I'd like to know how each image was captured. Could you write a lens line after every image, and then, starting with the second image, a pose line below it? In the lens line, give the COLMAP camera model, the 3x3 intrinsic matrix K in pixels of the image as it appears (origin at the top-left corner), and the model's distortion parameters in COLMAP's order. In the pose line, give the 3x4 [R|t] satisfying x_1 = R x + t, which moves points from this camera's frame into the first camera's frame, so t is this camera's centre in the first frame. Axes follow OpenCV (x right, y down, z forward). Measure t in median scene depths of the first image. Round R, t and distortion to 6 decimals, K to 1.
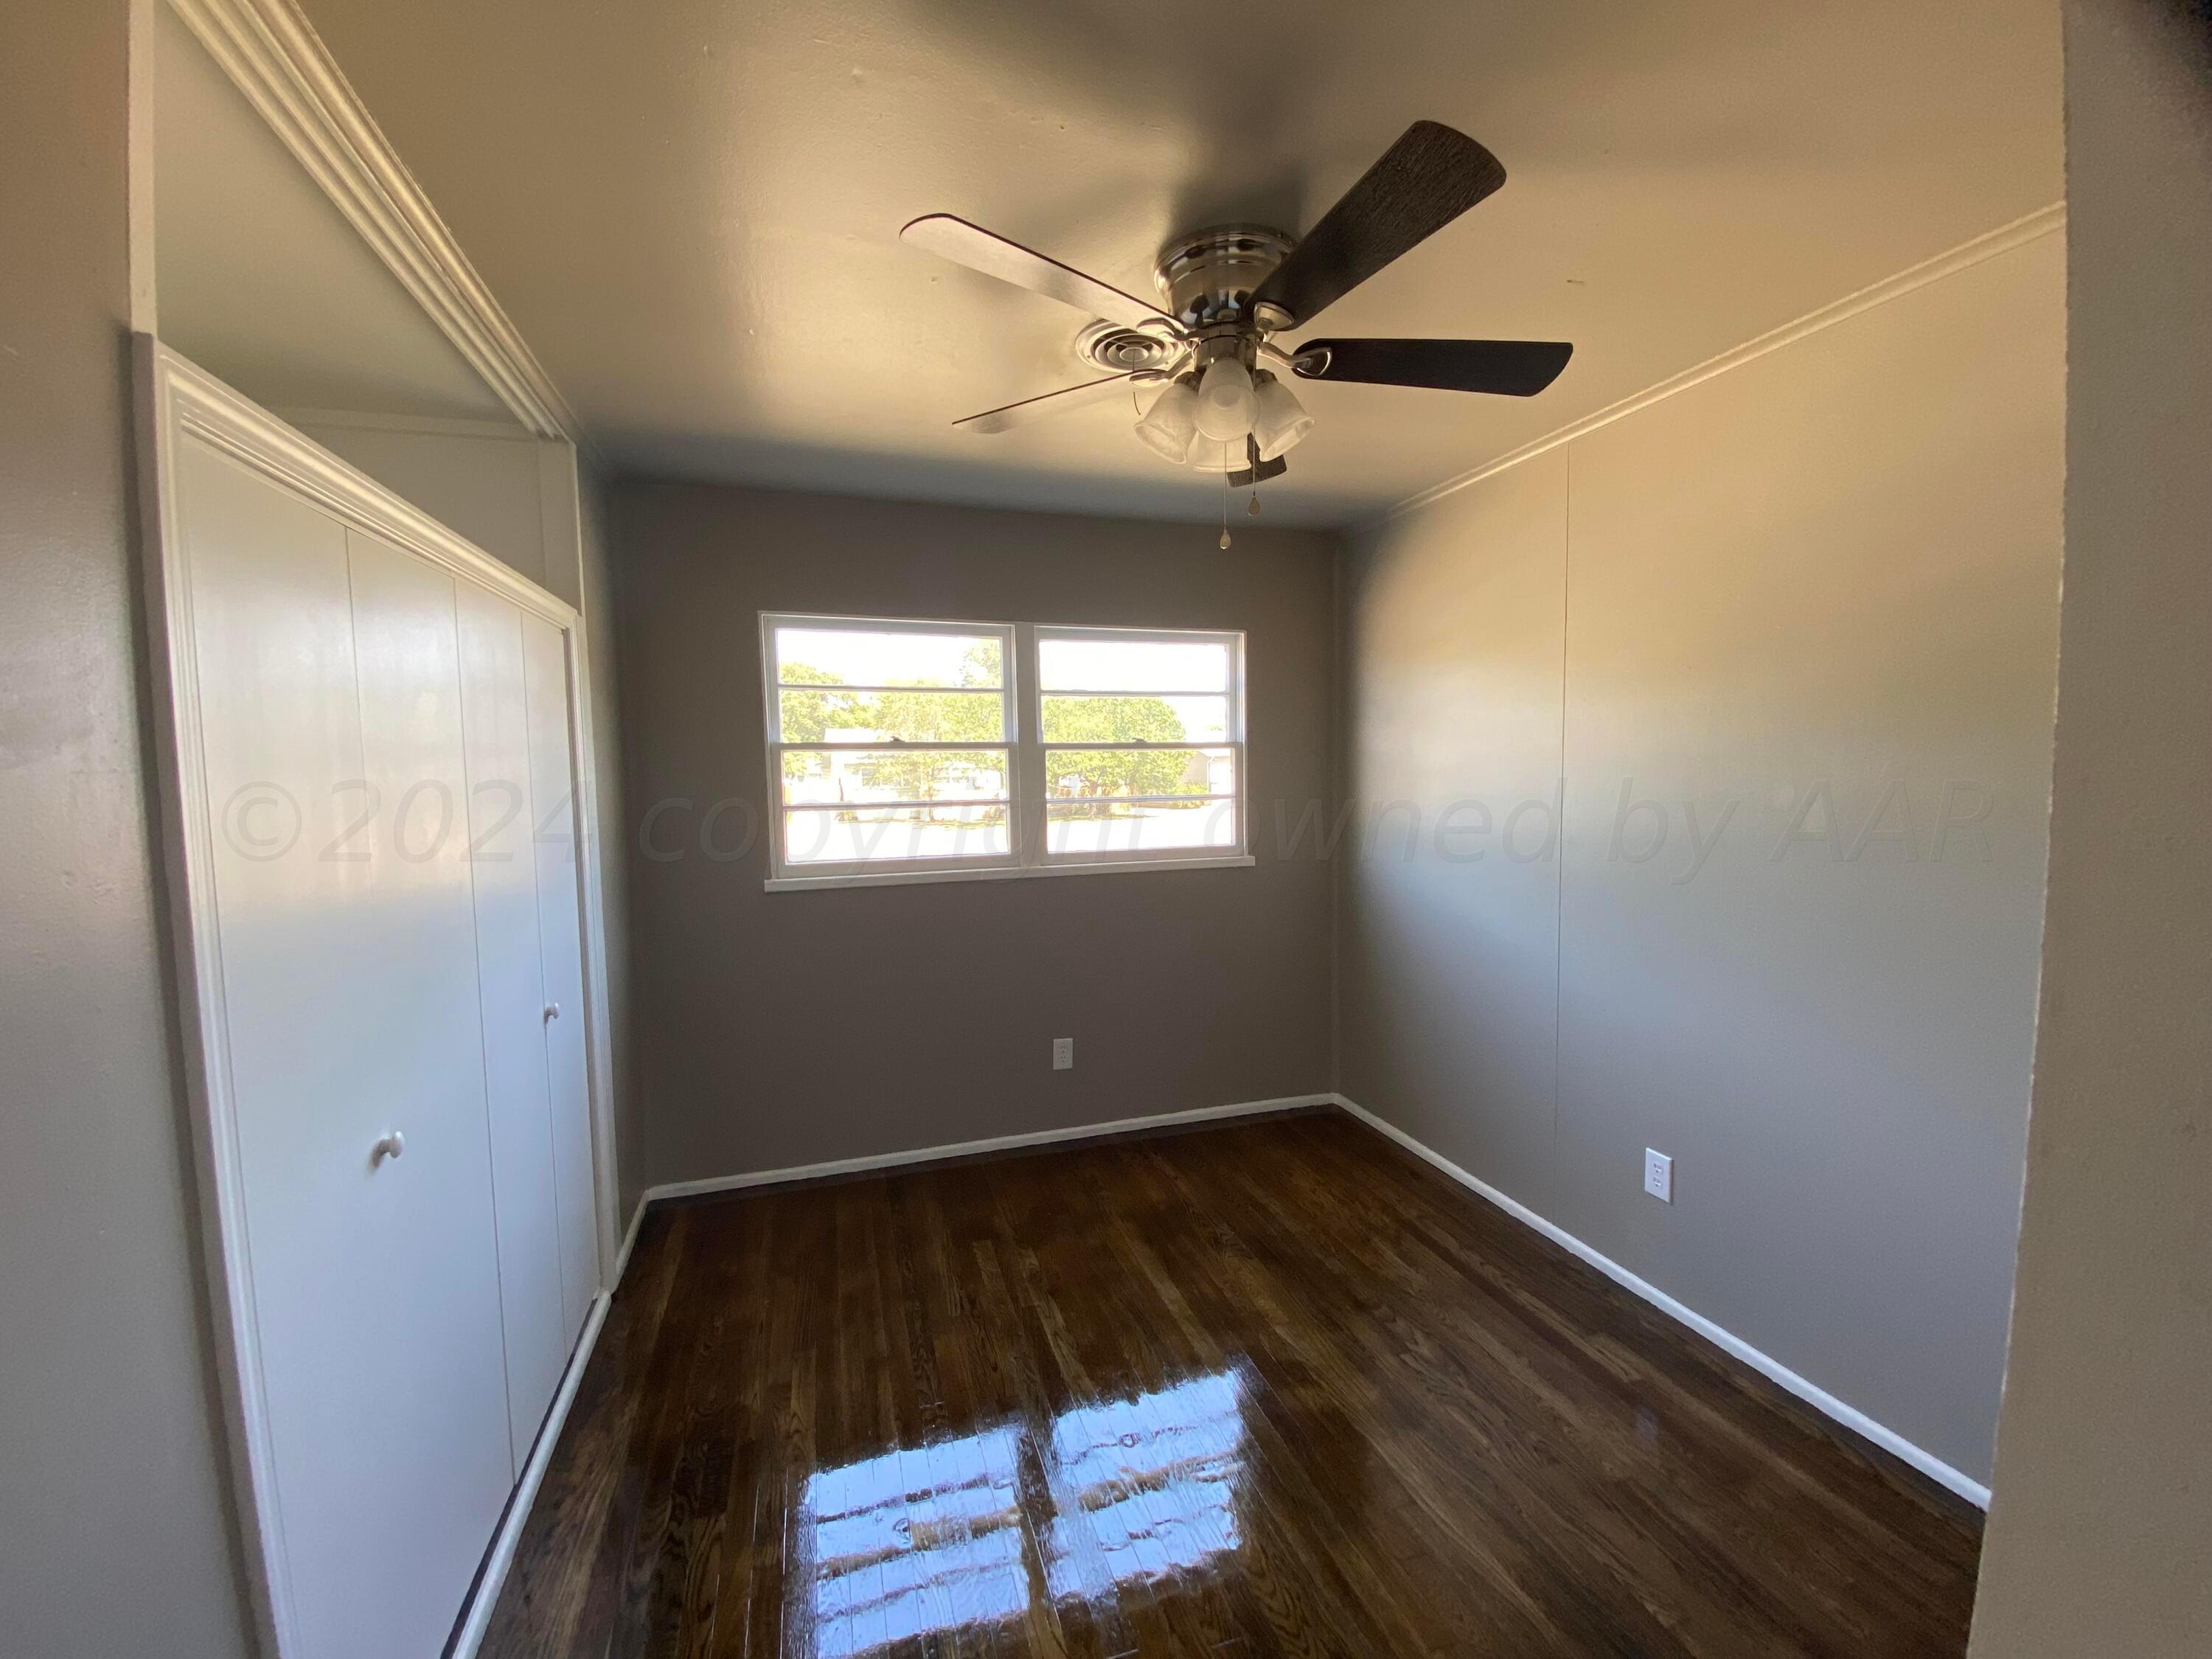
lens RADIAL K [[840.6, 0, 1095.0], [0, 840.6, 825.3], [0, 0, 1]] dist [0.009082, 0.000130]
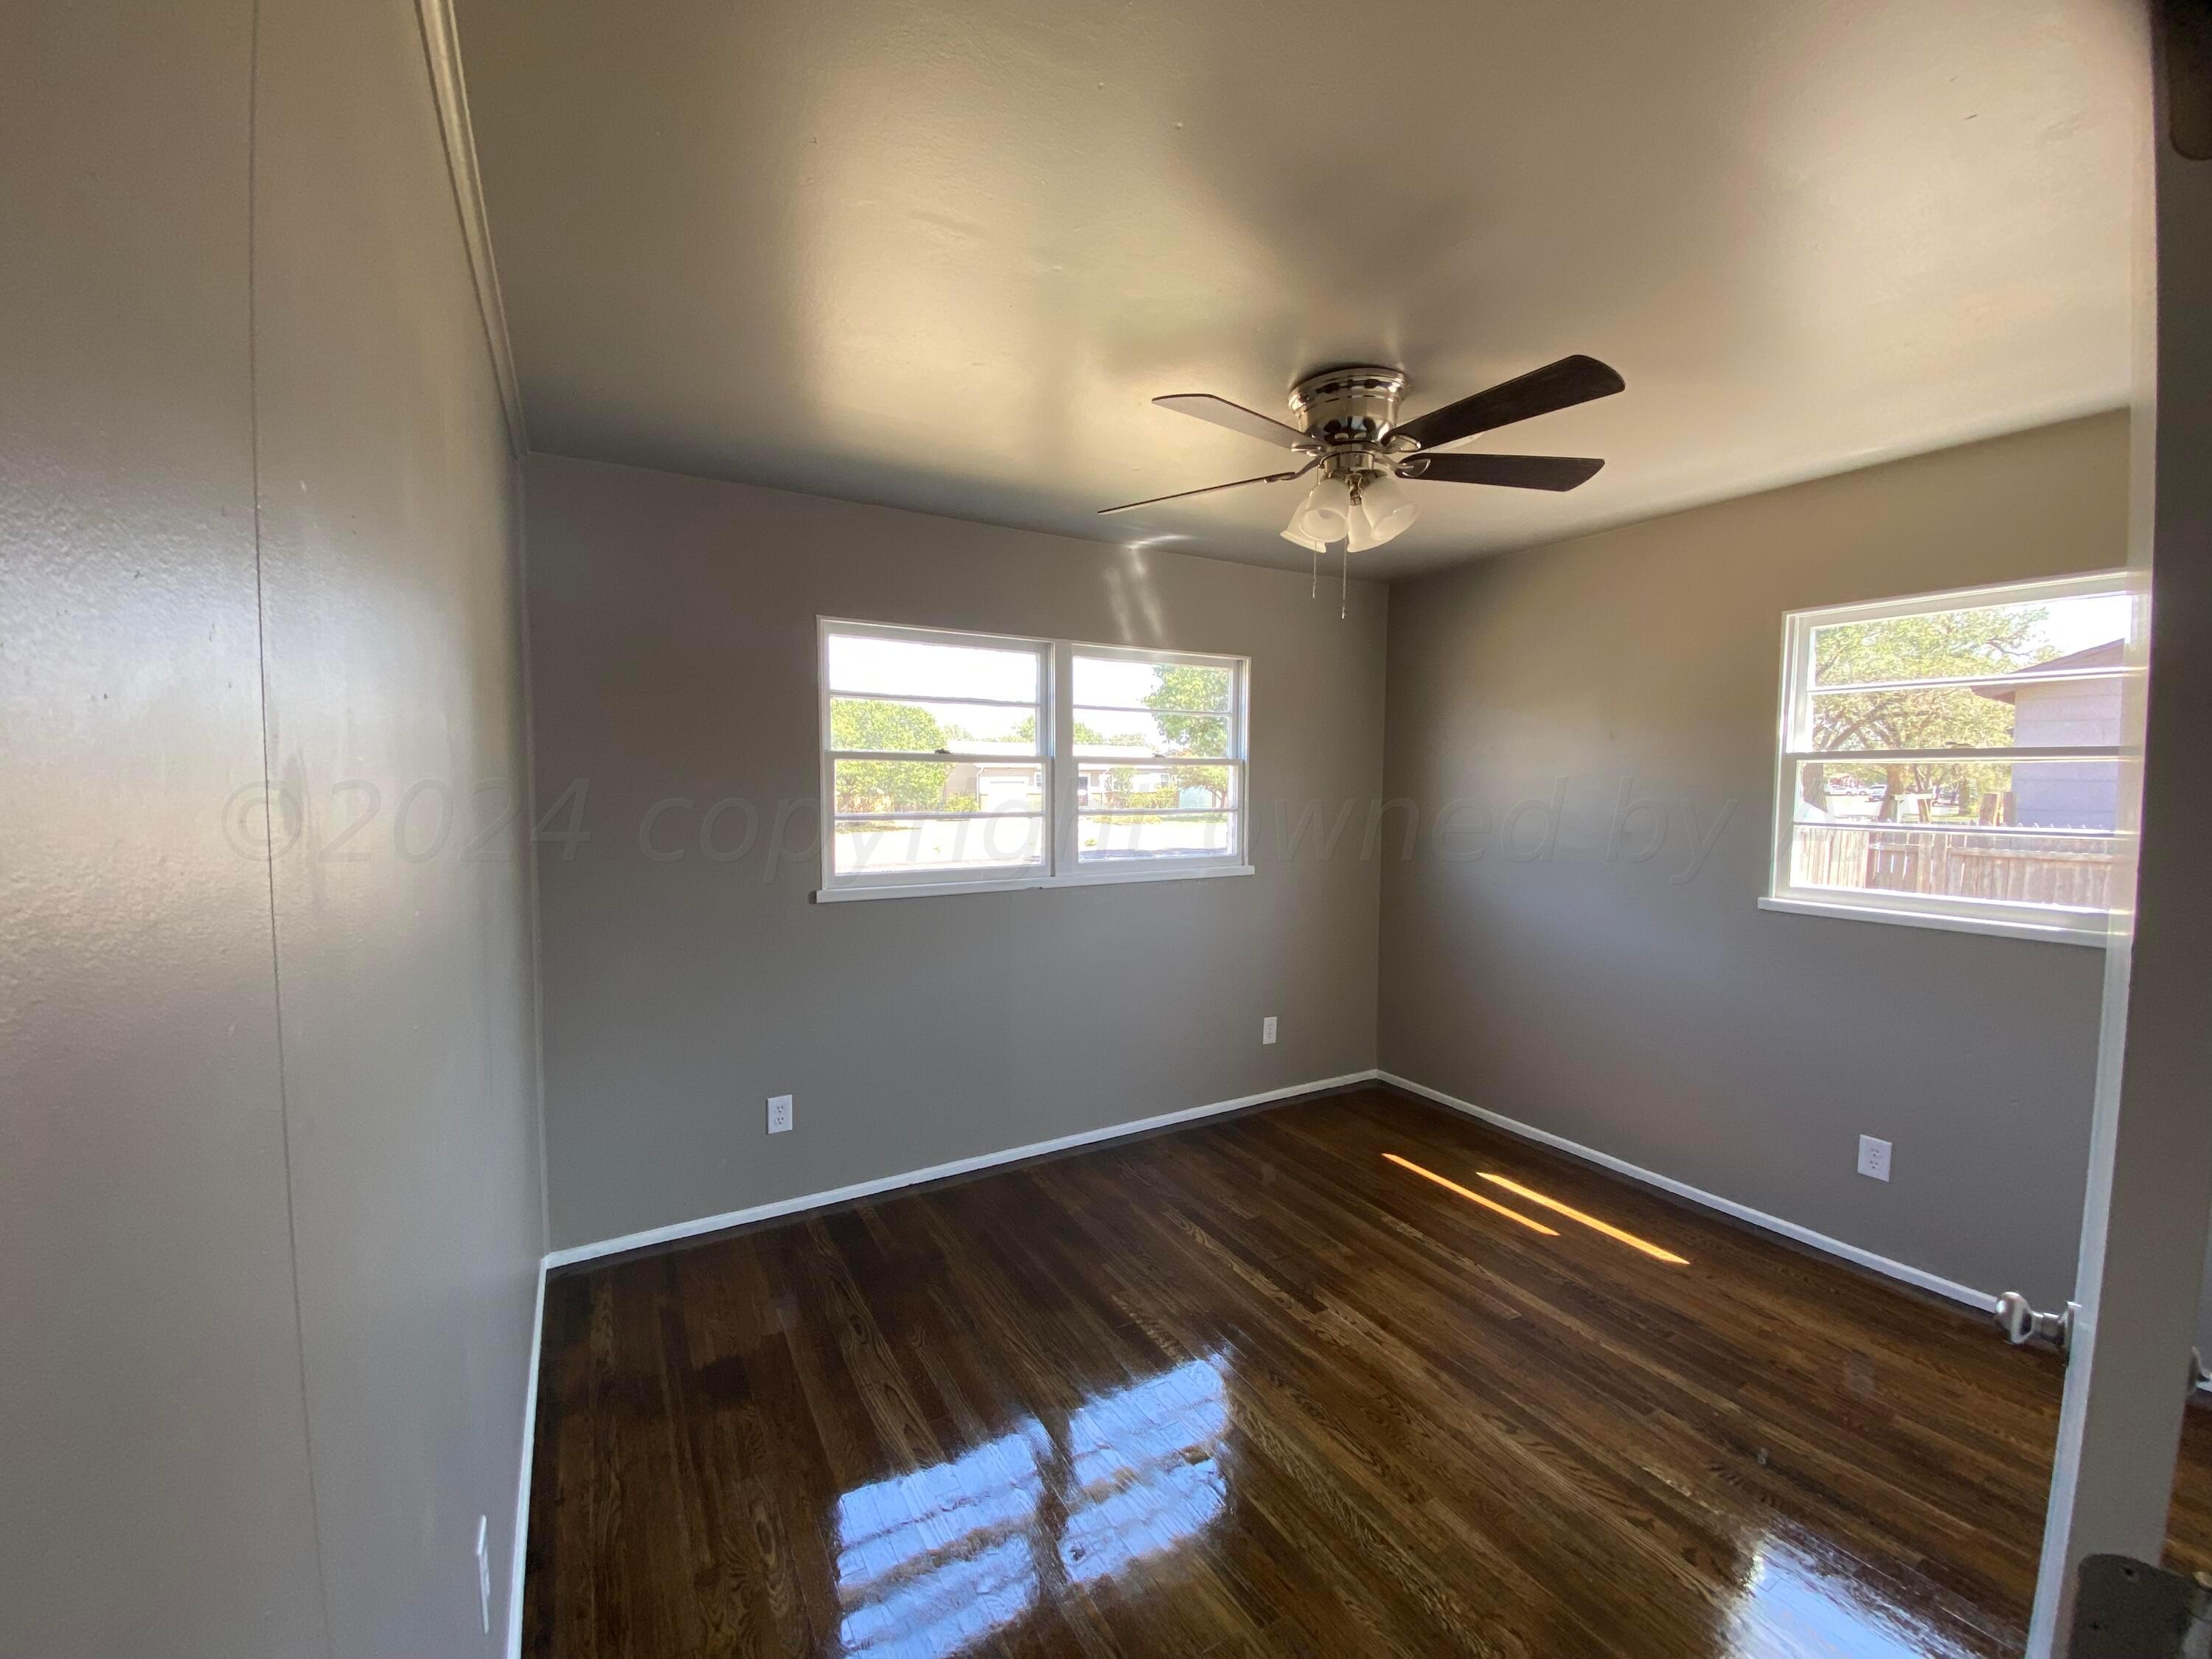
lens RADIAL K [[896.1, 0, 1112.2], [0, 896.1, 829.7], [0, 0, 1]] dist [-0.010644, -0.000305]
pose [[0.972994, 0.004045, 0.230795, -0.270700], [-0.000872, 0.999904, -0.013849, 0.007159], [-0.230829, 0.013274, 0.972904, -0.078519]]
